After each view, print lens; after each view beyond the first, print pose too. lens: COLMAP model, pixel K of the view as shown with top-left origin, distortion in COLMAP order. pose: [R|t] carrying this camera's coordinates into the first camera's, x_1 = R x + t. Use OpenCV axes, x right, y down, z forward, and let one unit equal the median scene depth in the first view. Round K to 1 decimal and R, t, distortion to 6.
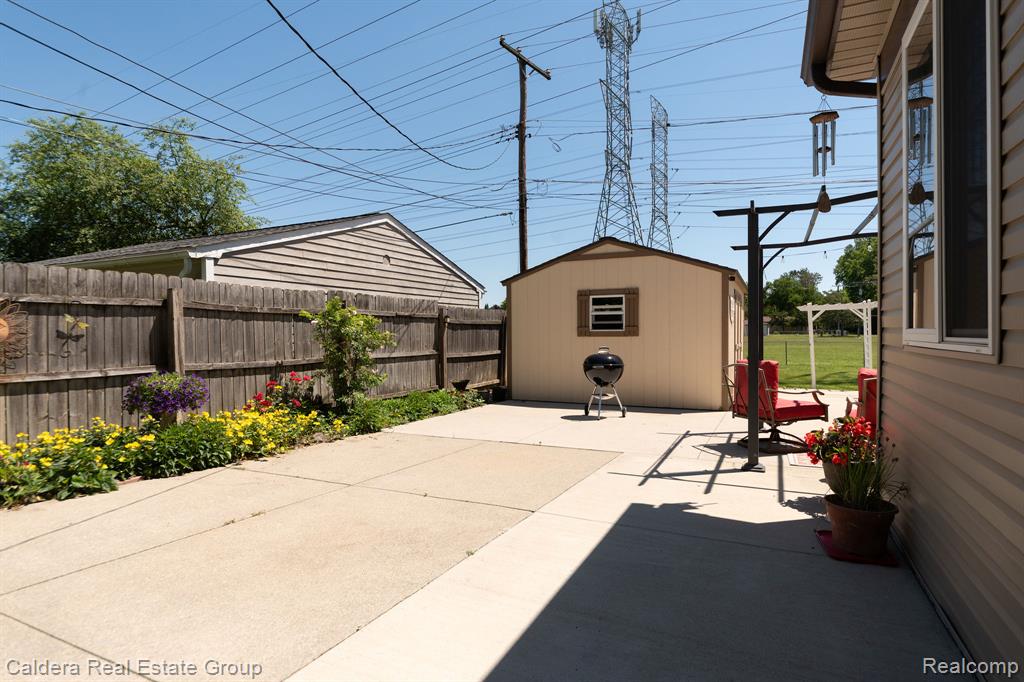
lens RADIAL K [[555.2, 0, 512.0], [0, 555.2, 341.0], [0, 0, 1]] dist [-0.000124, -0.001365]
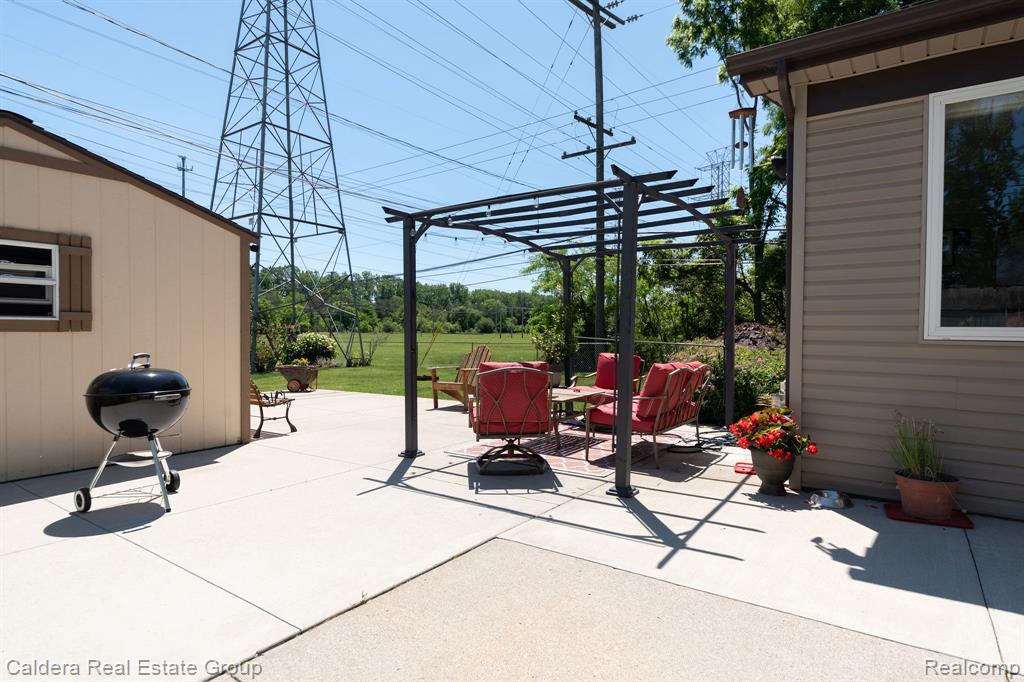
lens RADIAL K [[555.2, 0, 512.0], [0, 555.2, 341.0], [0, 0, 1]] dist [-0.000124, -0.001365]
pose [[0.171564, -0.009704, 0.985125, -0.448059], [0.007005, 0.999938, 0.008630, -0.002917], [-0.985148, 0.005420, 0.171621, 1.131547]]
